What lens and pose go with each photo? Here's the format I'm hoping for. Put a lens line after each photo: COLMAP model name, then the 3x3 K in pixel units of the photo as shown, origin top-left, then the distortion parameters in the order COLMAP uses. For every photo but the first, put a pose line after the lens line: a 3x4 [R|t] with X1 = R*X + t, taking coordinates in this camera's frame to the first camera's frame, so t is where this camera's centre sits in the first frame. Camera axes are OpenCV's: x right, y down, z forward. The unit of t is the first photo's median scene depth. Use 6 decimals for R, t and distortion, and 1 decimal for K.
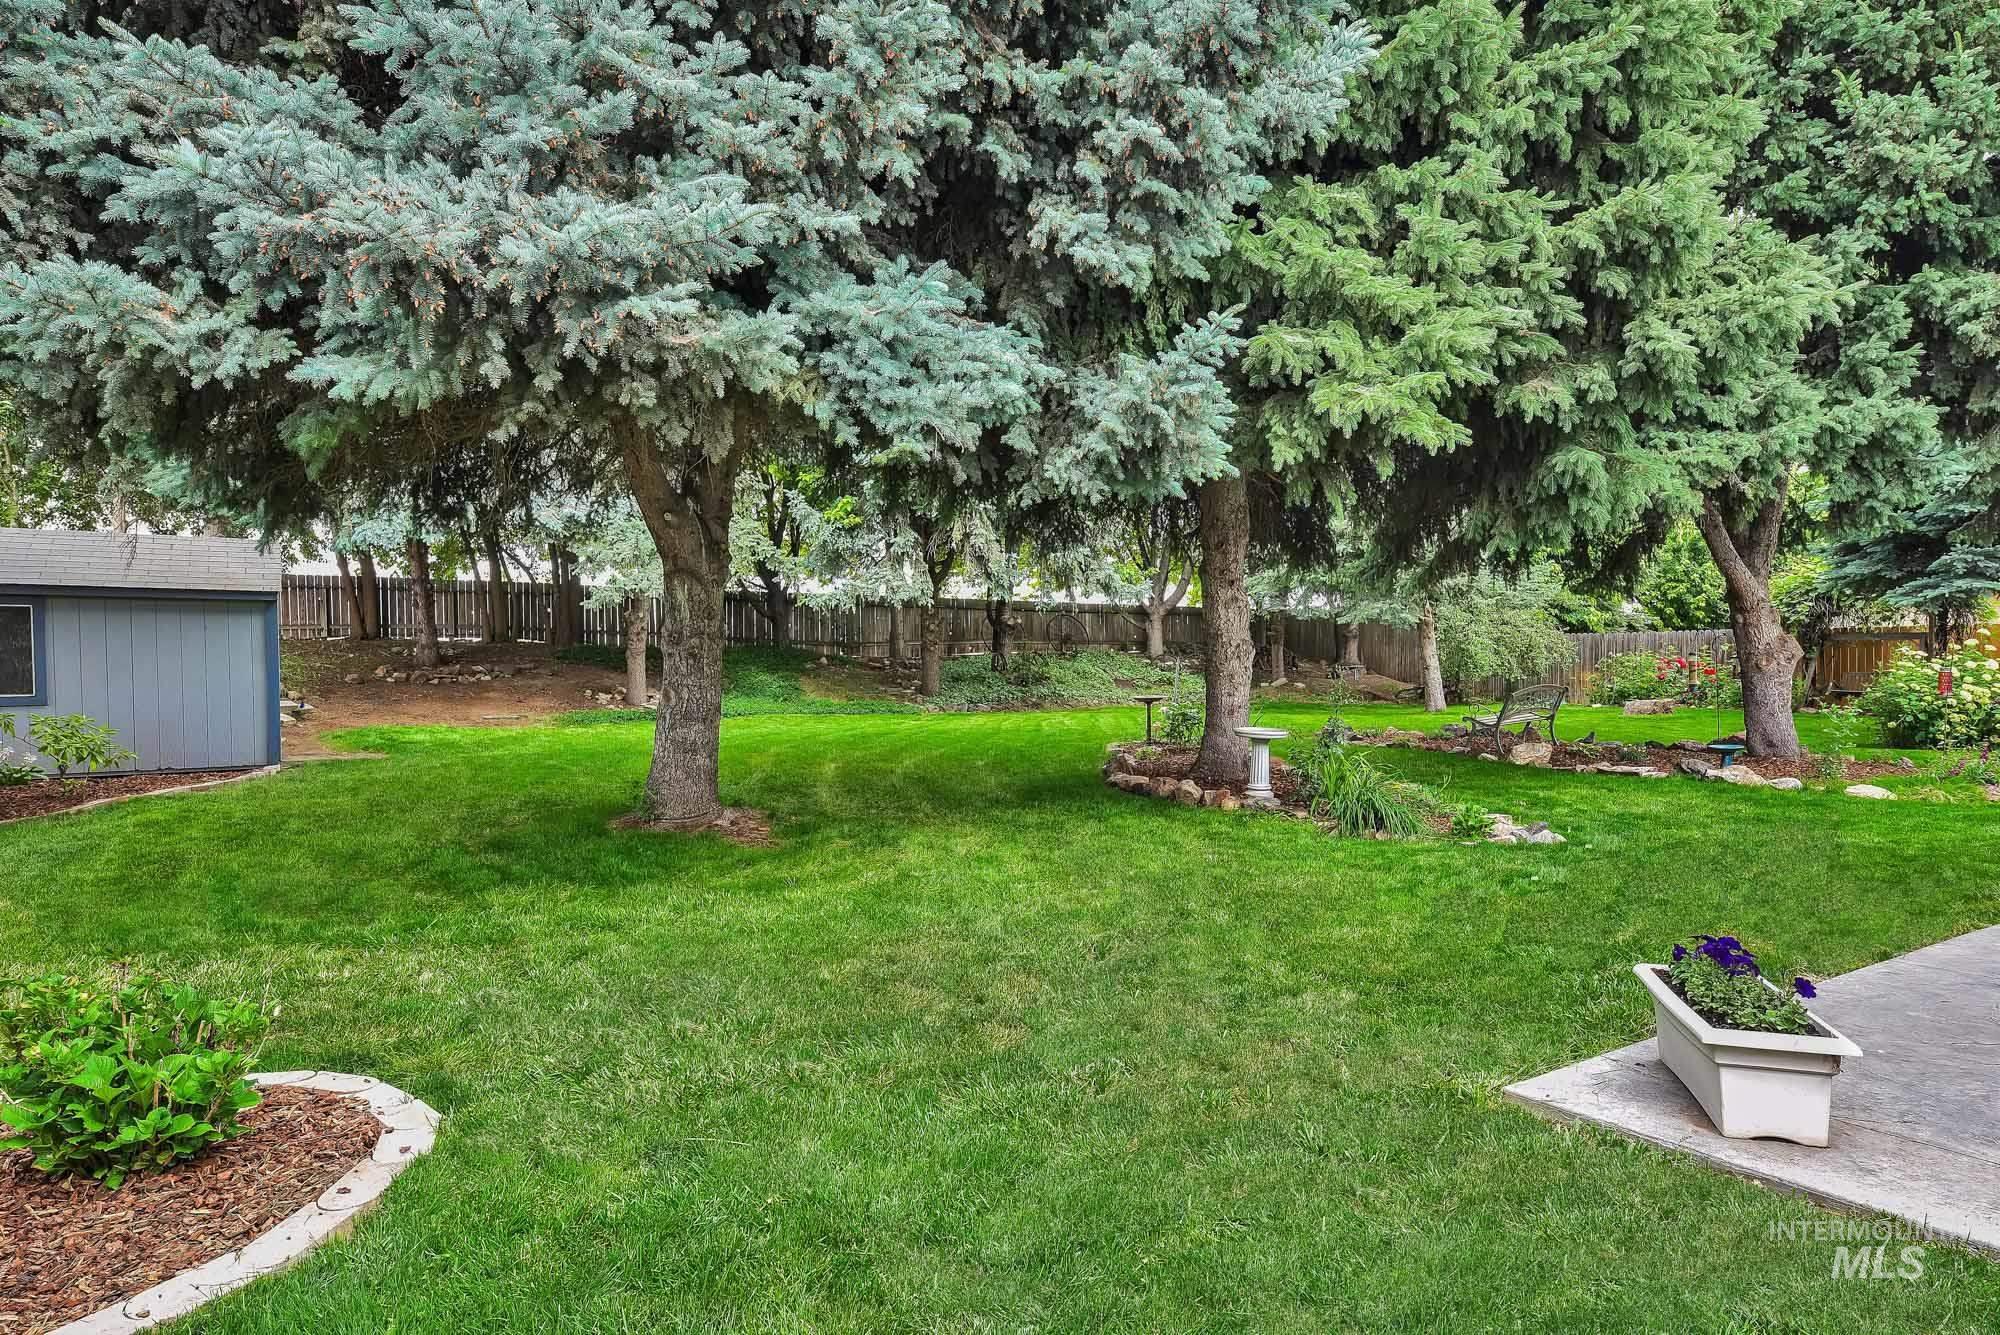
lens RADIAL K [[1148.0, 0, 1004.3], [0, 1148.0, 679.7], [0, 0, 1]] dist [0.020164, 0.000671]
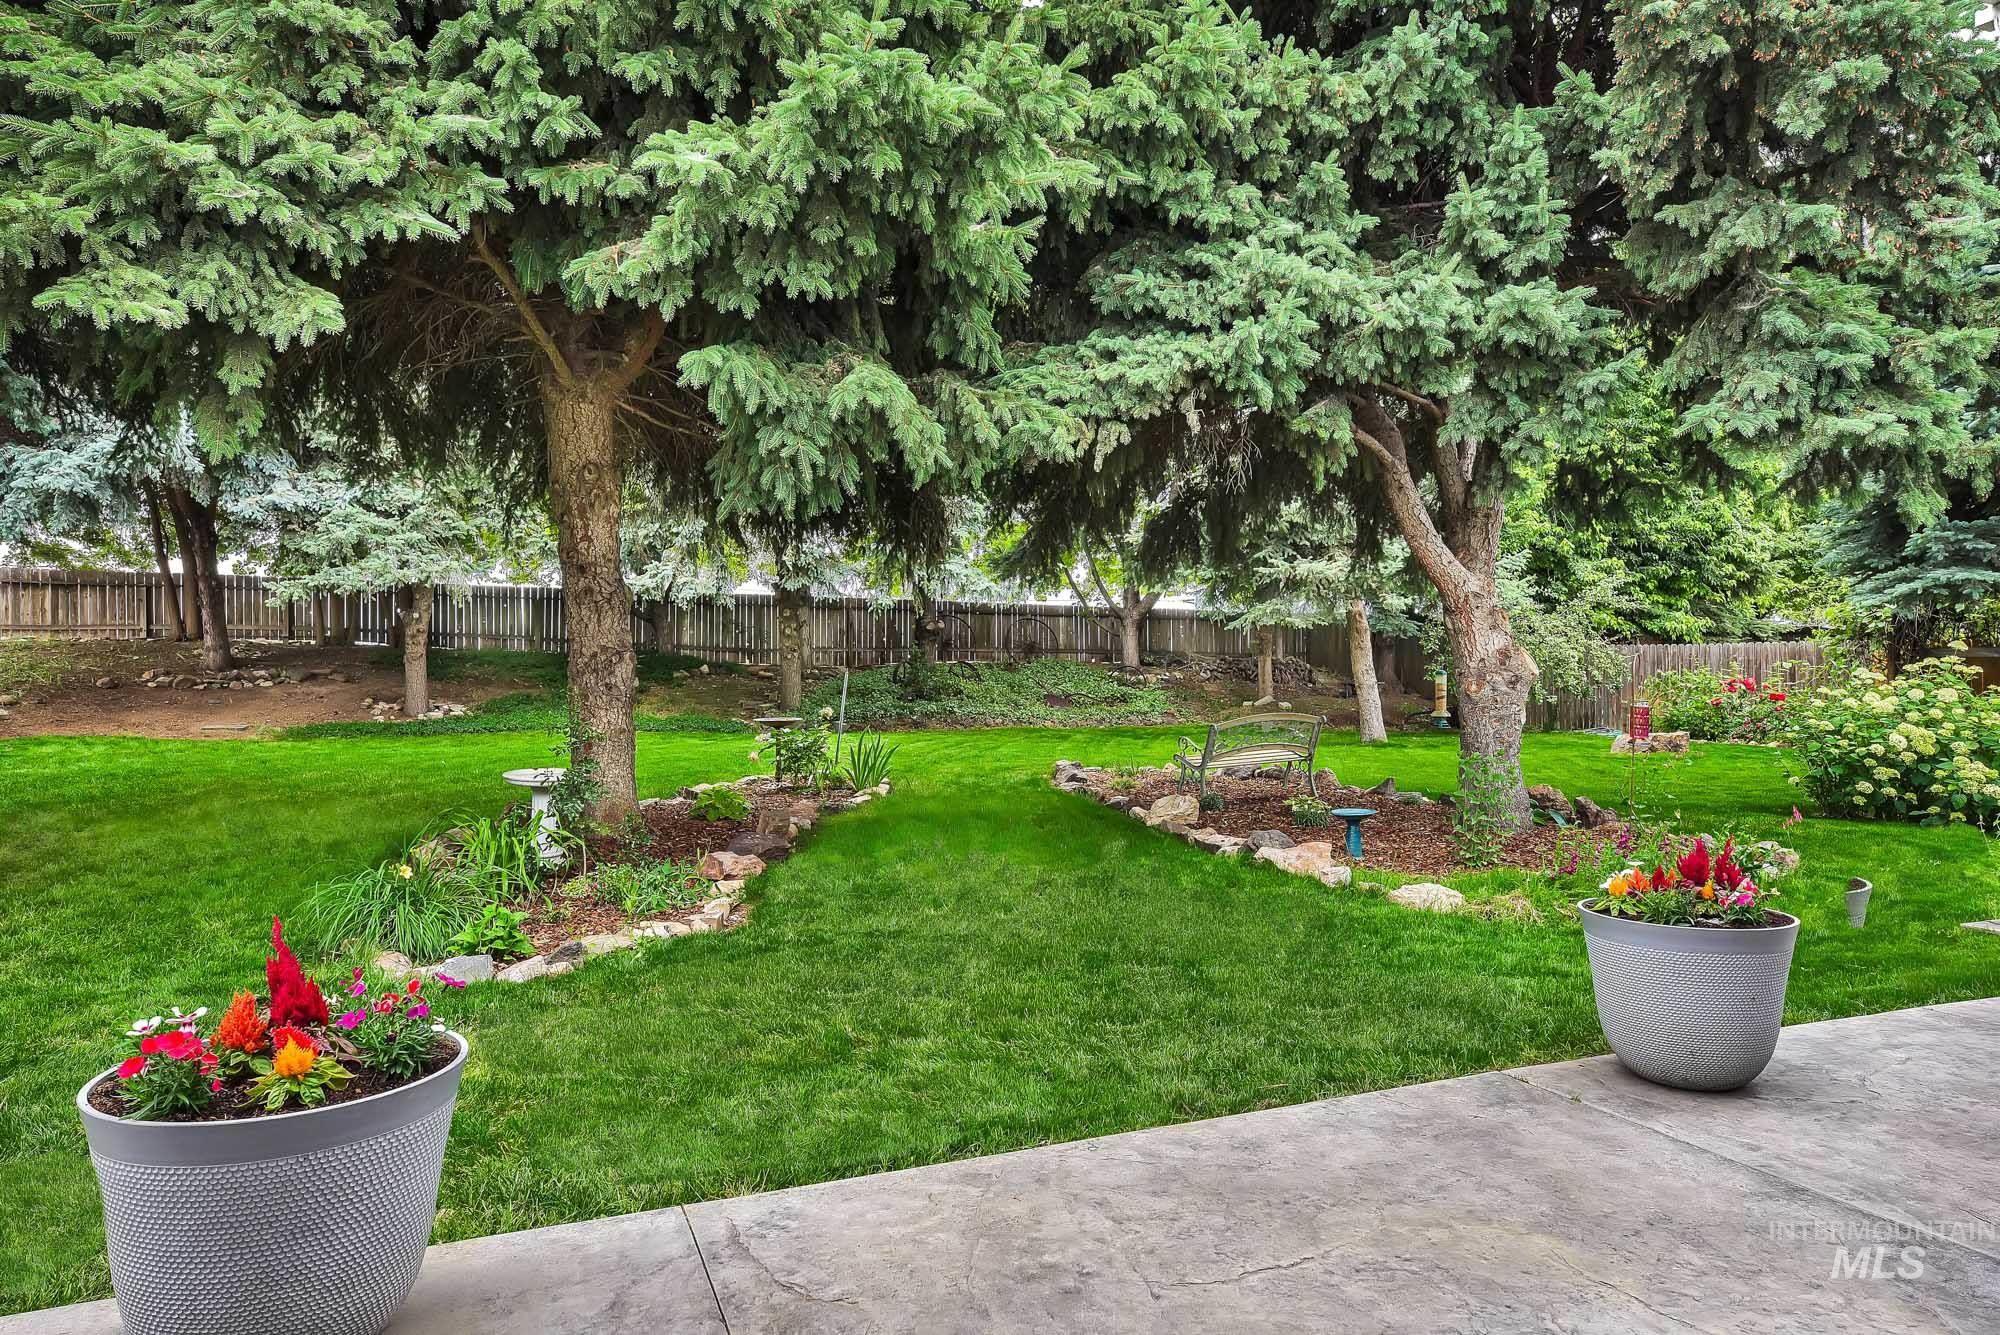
lens RADIAL K [[1229.9, 0, 1012.4], [0, 1229.9, 708.0], [0, 0, 1]] dist [0.015522, 0.004511]
pose [[0.985040, 0.016430, -0.171541, 0.289783], [-0.013882, 0.999775, 0.016043, -0.006132], [0.171766, -0.013422, 0.985046, 0.133929]]
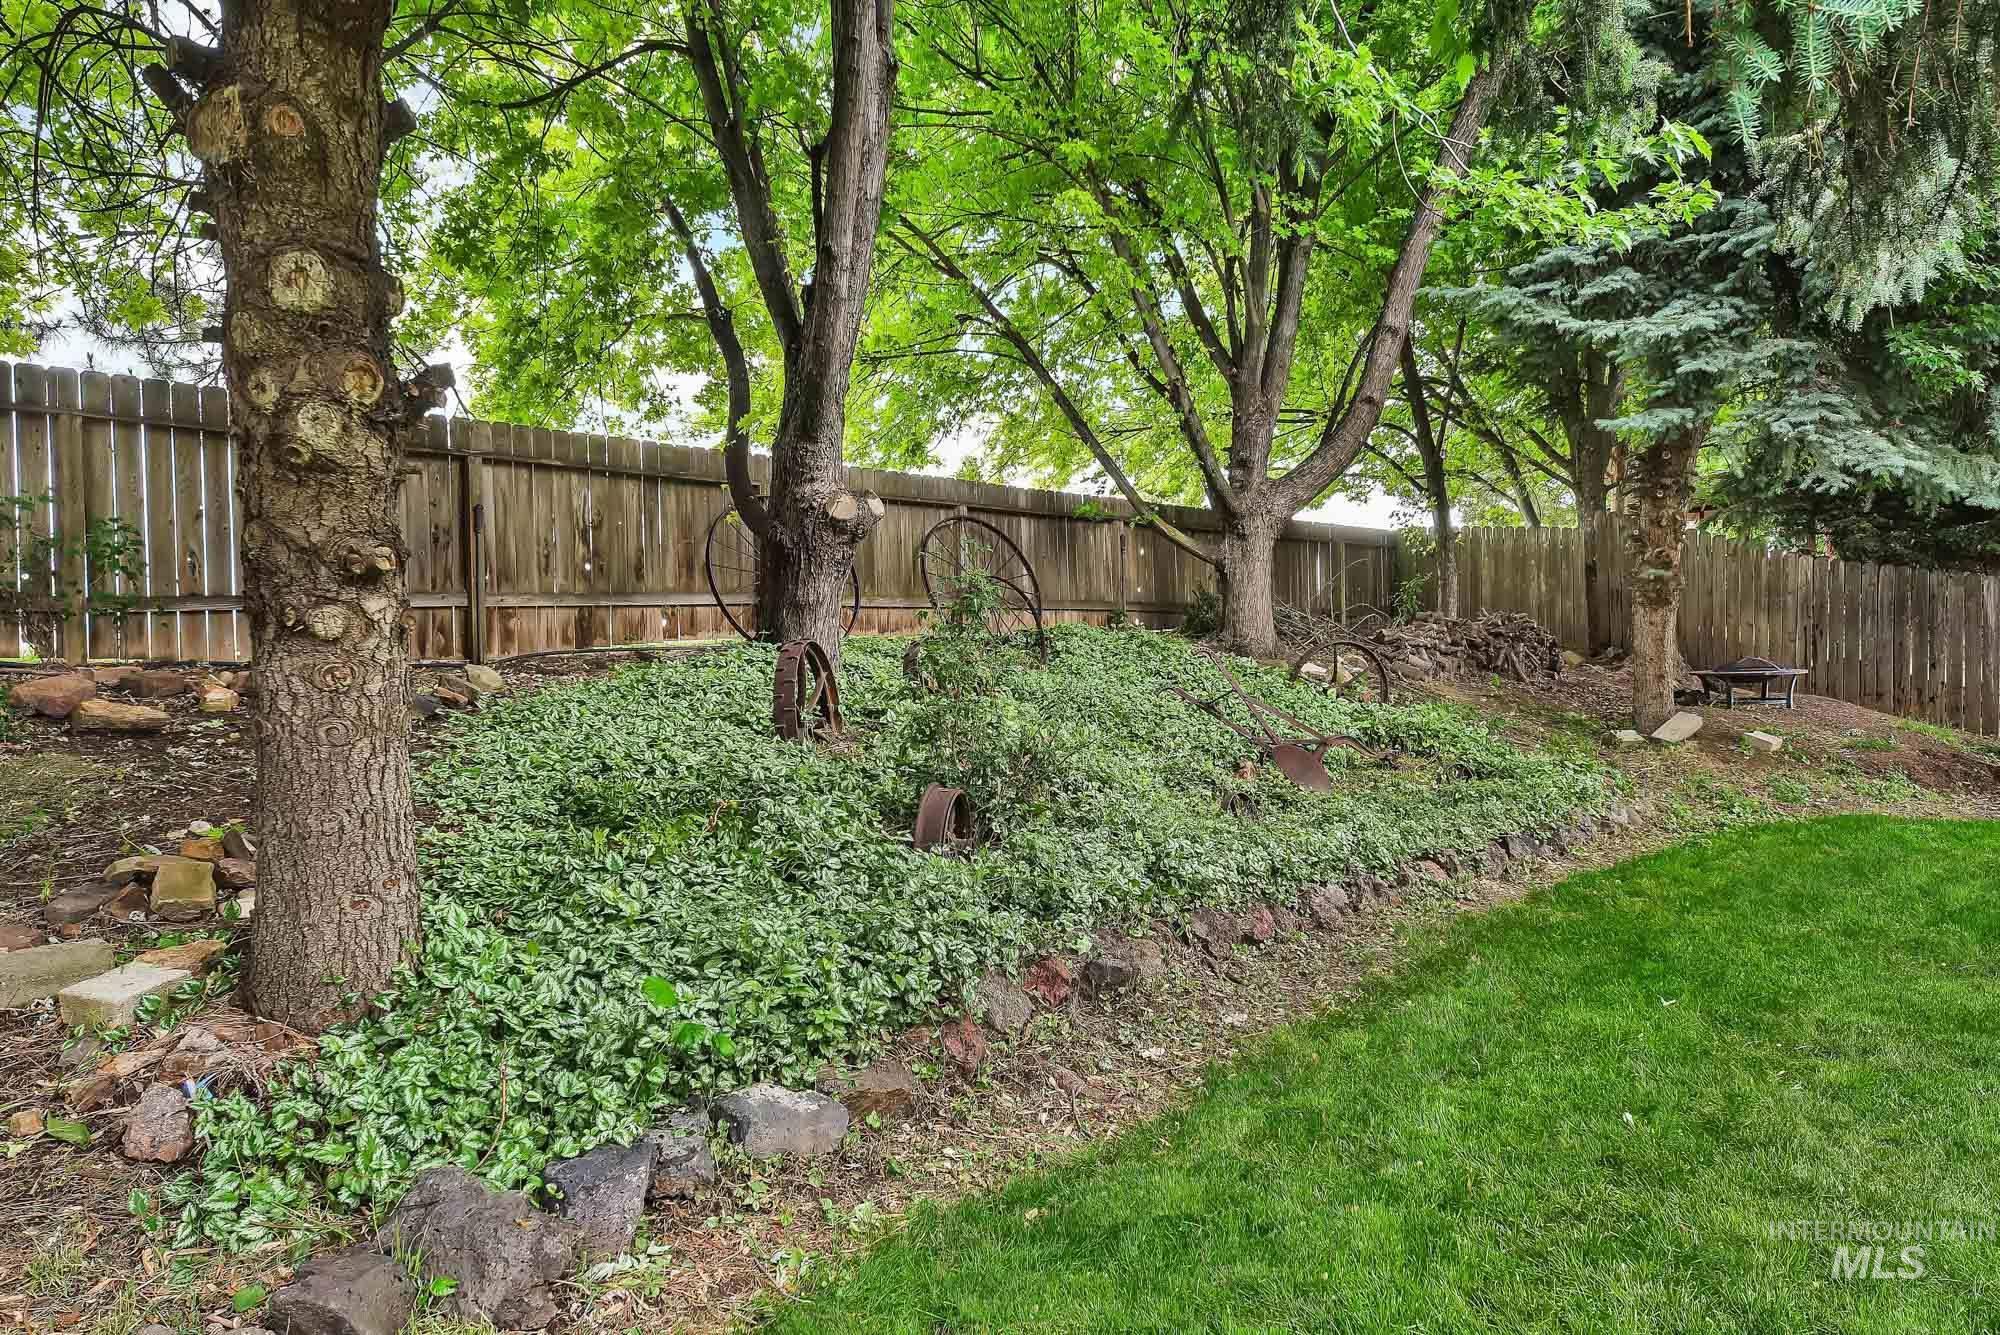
lens RADIAL K [[1323.2, 0, 1003.2], [0, 1323.2, 666.4], [0, 0, 1]] dist [0.005718, 0.000671]
pose [[0.975070, -0.010214, 0.221663, -0.028755], [0.008438, 0.999924, 0.008958, -0.026392], [-0.221738, -0.006864, 0.975082, 0.946835]]
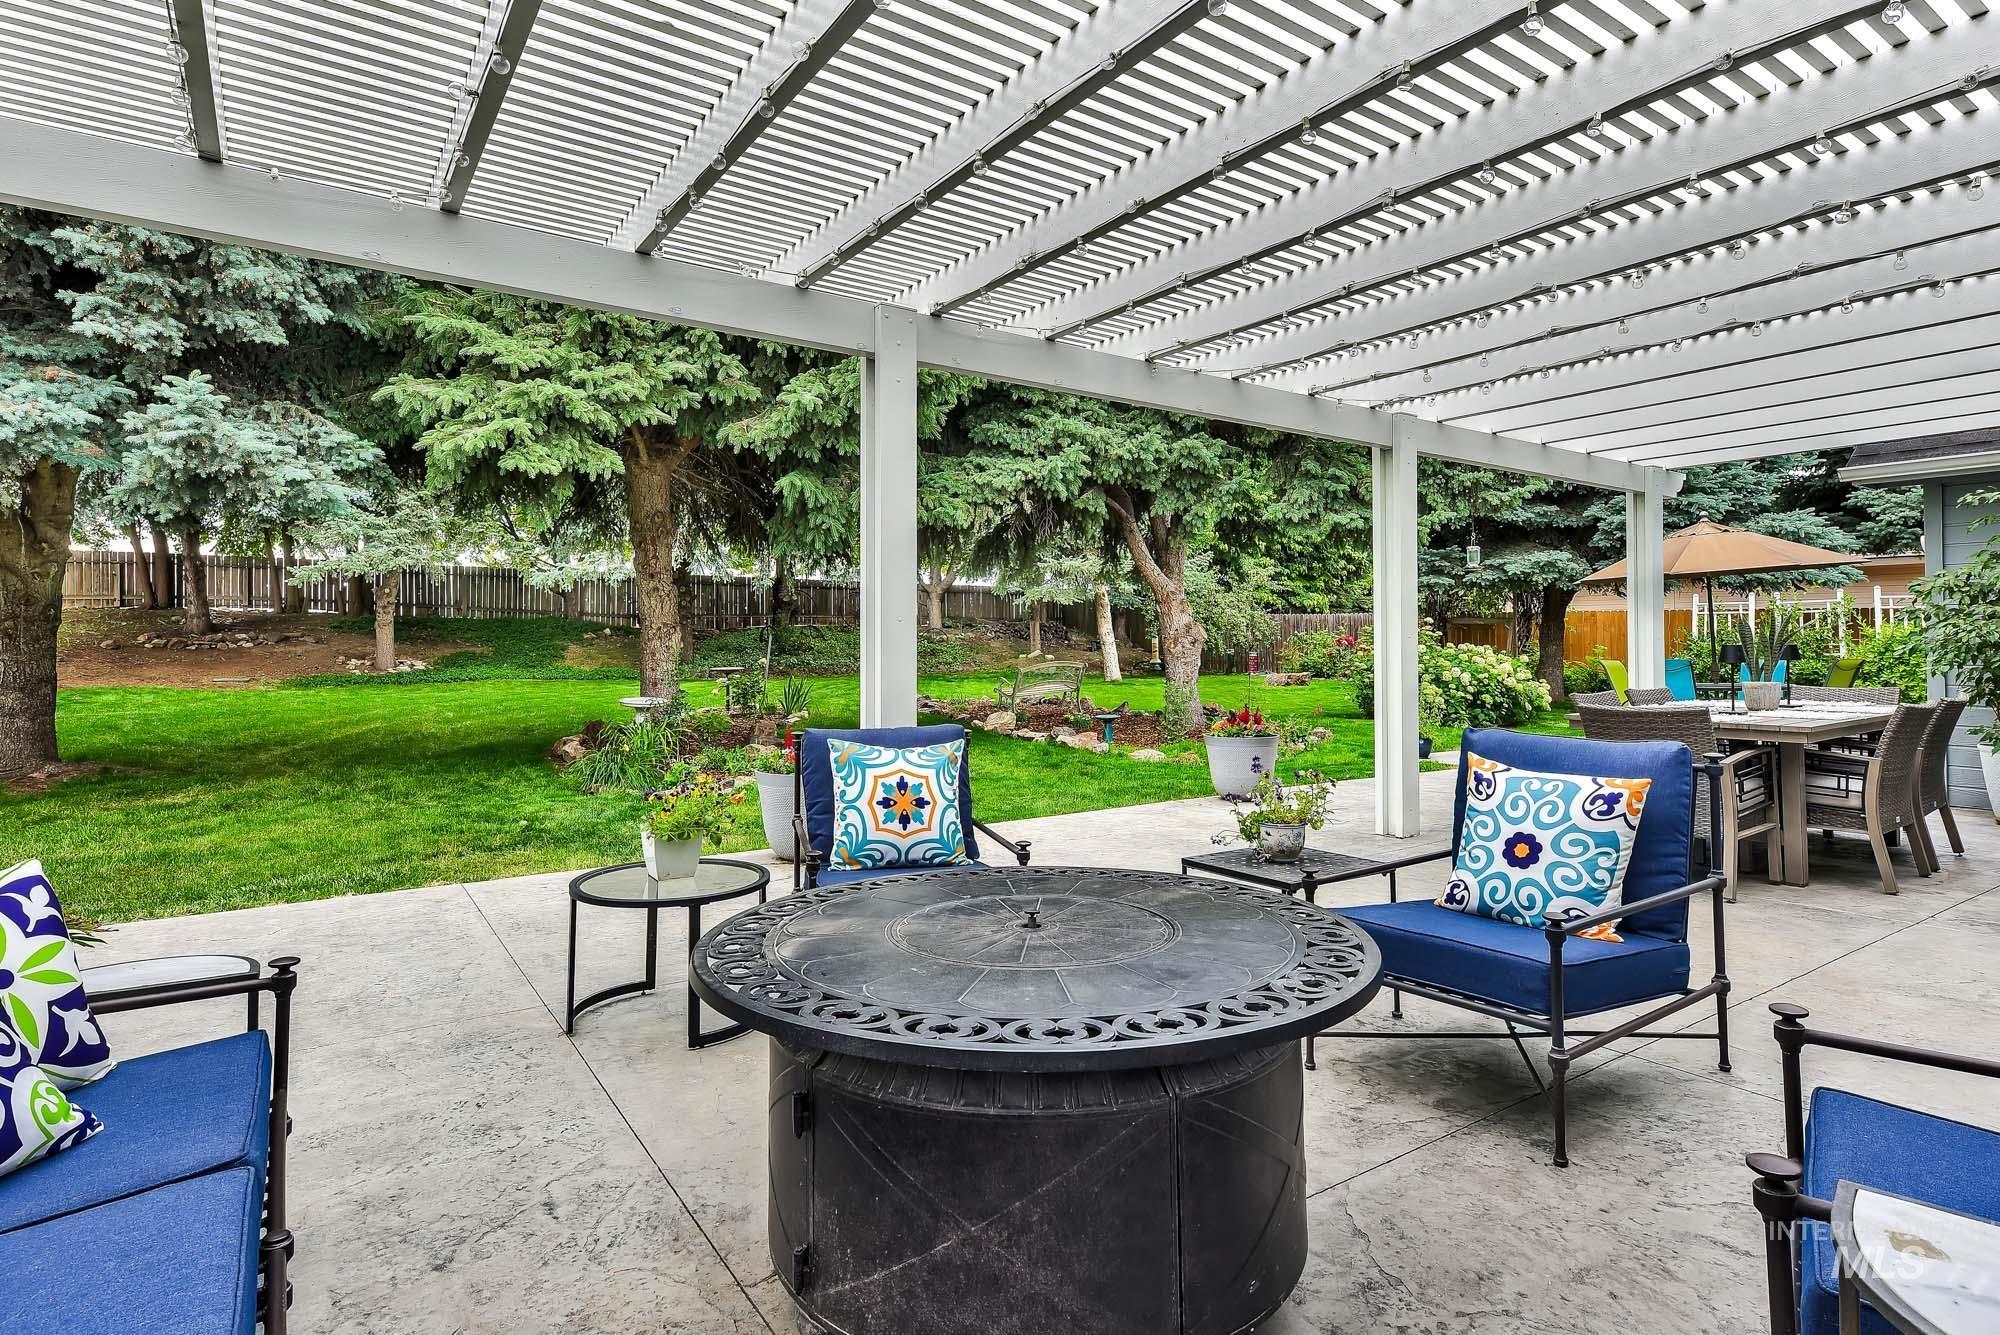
lens RADIAL K [[1049.4, 0, 1010.5], [0, 1049.4, 631.9], [0, 0, 1]] dist [0.016365, 0.000977]
pose [[0.999737, 0.010257, 0.020512, 0.263715], [-0.009976, 0.999856, -0.013749, -0.007205], [-0.020650, 0.013541, 0.999695, -0.045371]]
